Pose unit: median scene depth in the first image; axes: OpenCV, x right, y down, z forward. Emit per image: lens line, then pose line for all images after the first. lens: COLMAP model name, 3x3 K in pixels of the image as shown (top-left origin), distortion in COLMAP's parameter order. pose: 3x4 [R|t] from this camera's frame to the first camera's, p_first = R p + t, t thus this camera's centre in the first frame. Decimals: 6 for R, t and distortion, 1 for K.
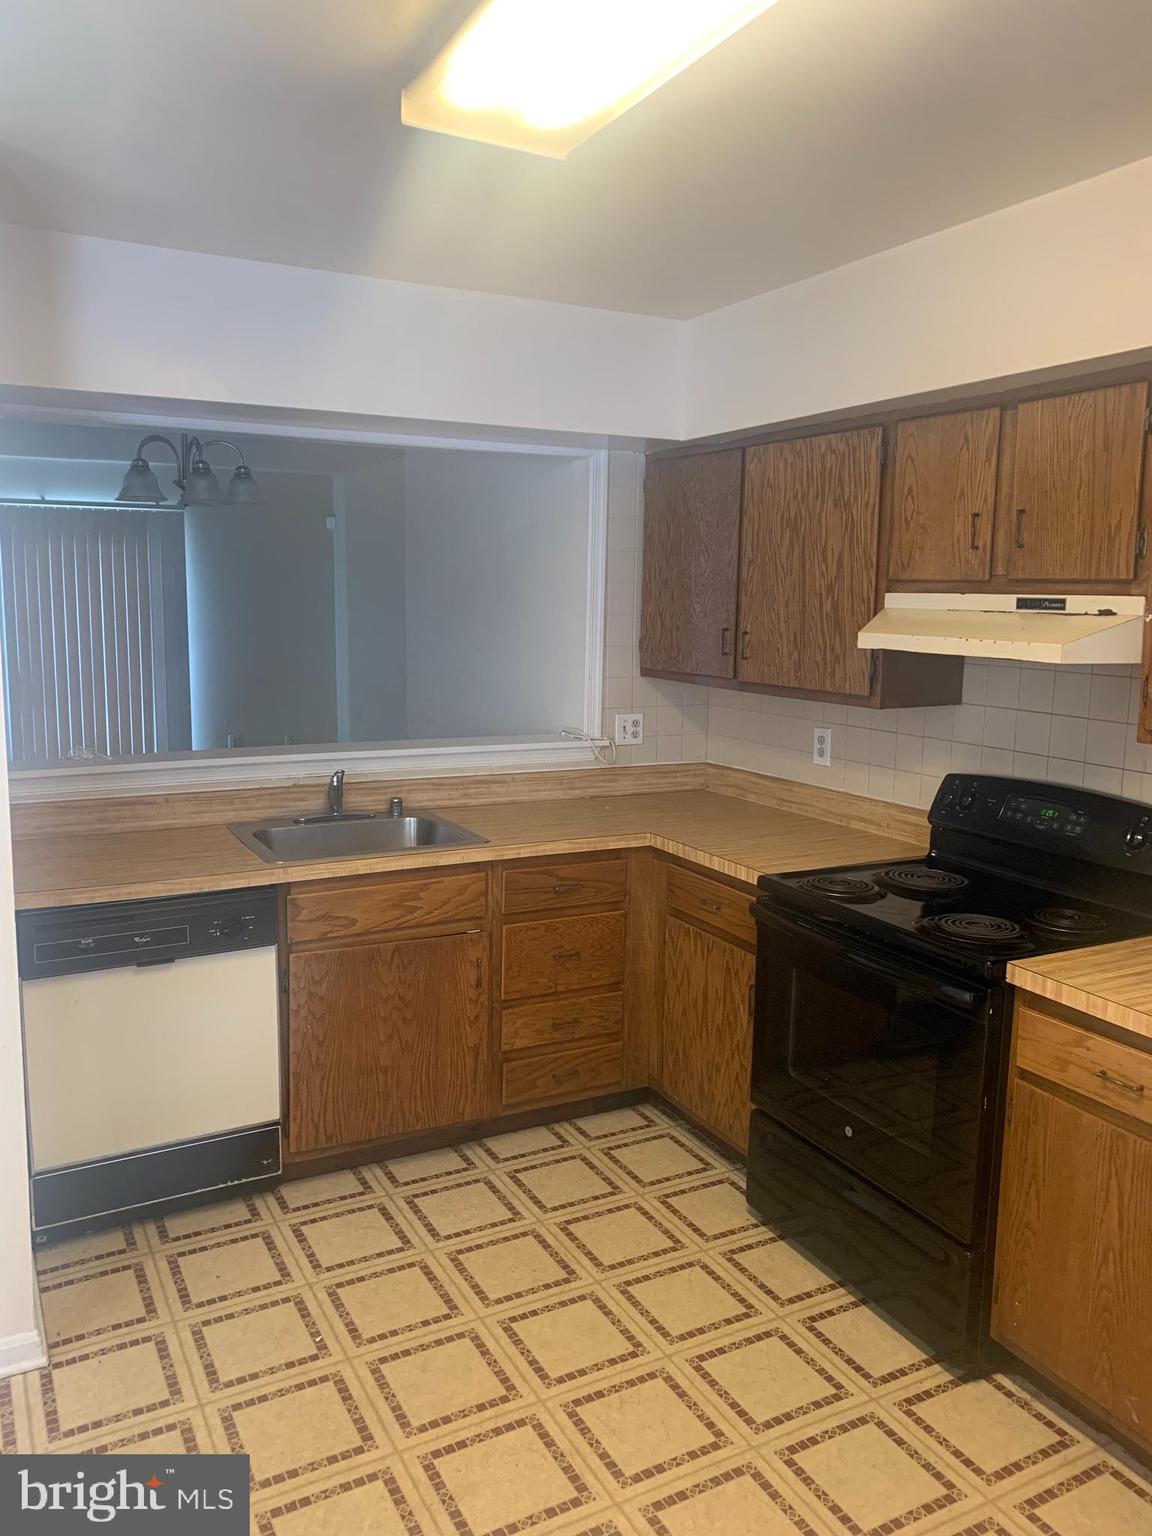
lens RADIAL K [[1155.2, 0, 578.4], [0, 1155.2, 762.9], [0, 0, 1]] dist [0.007740, -0.015315]
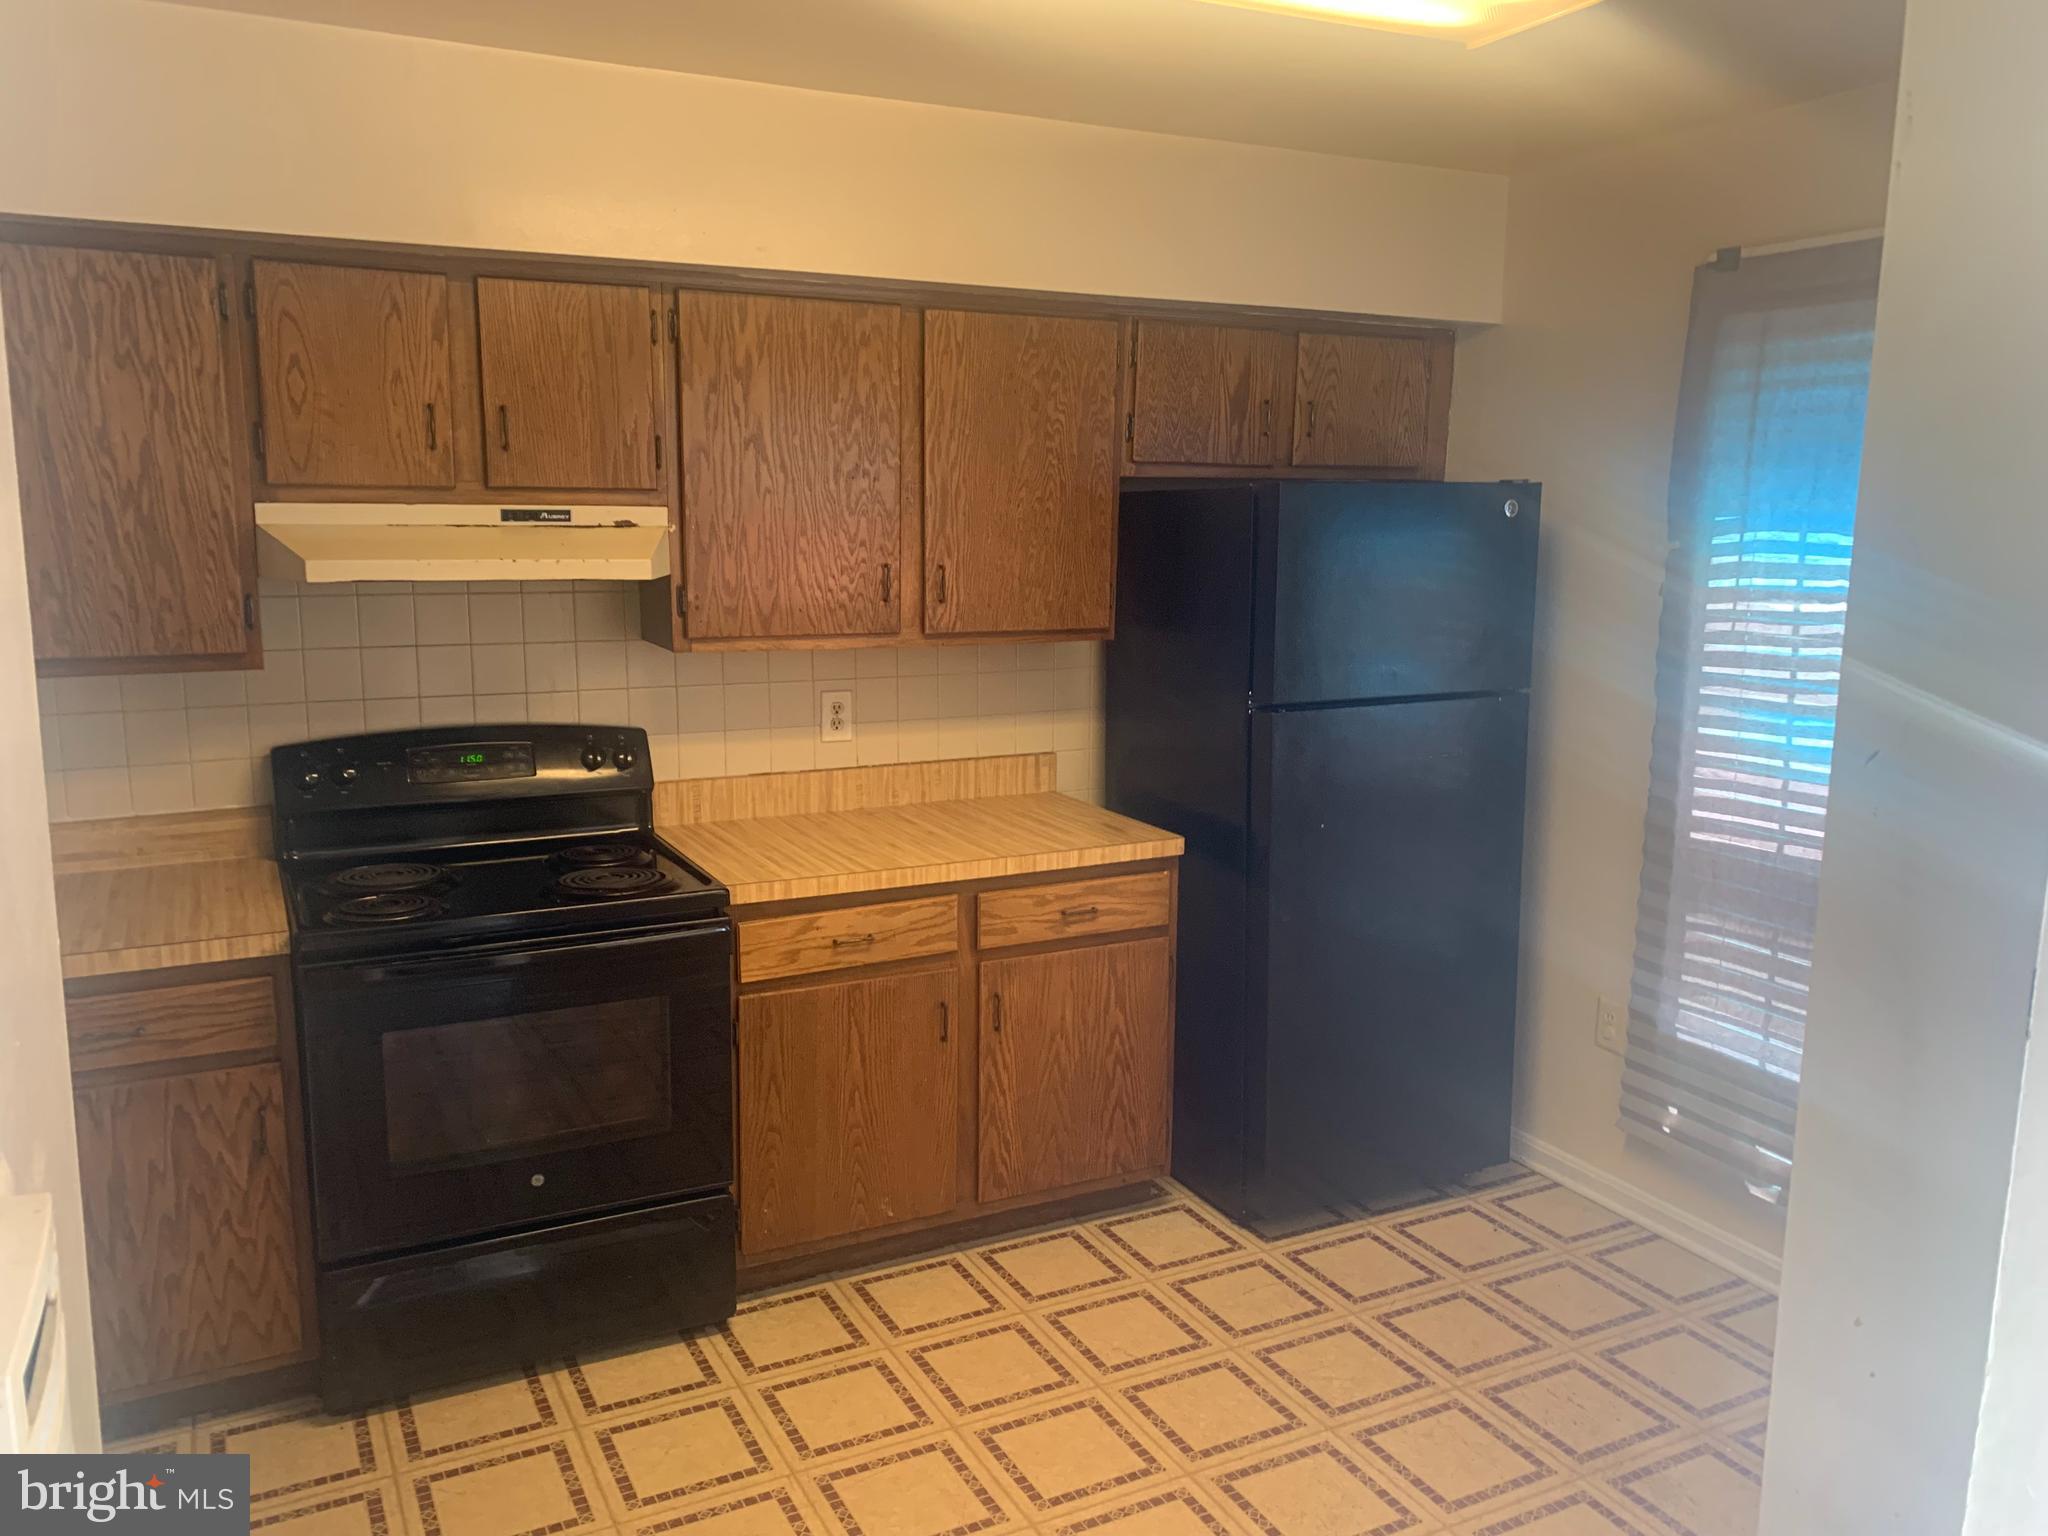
lens RADIAL K [[1540.2, 0, 1027.1], [0, 1540.2, 772.3], [0, 0, 1]] dist [0.007740, -0.015315]
pose [[0.013428, -0.190355, 0.981624, -0.749826], [0.135662, 0.972981, 0.186823, -0.109770], [-0.990664, 0.130661, 0.038889, 0.576814]]
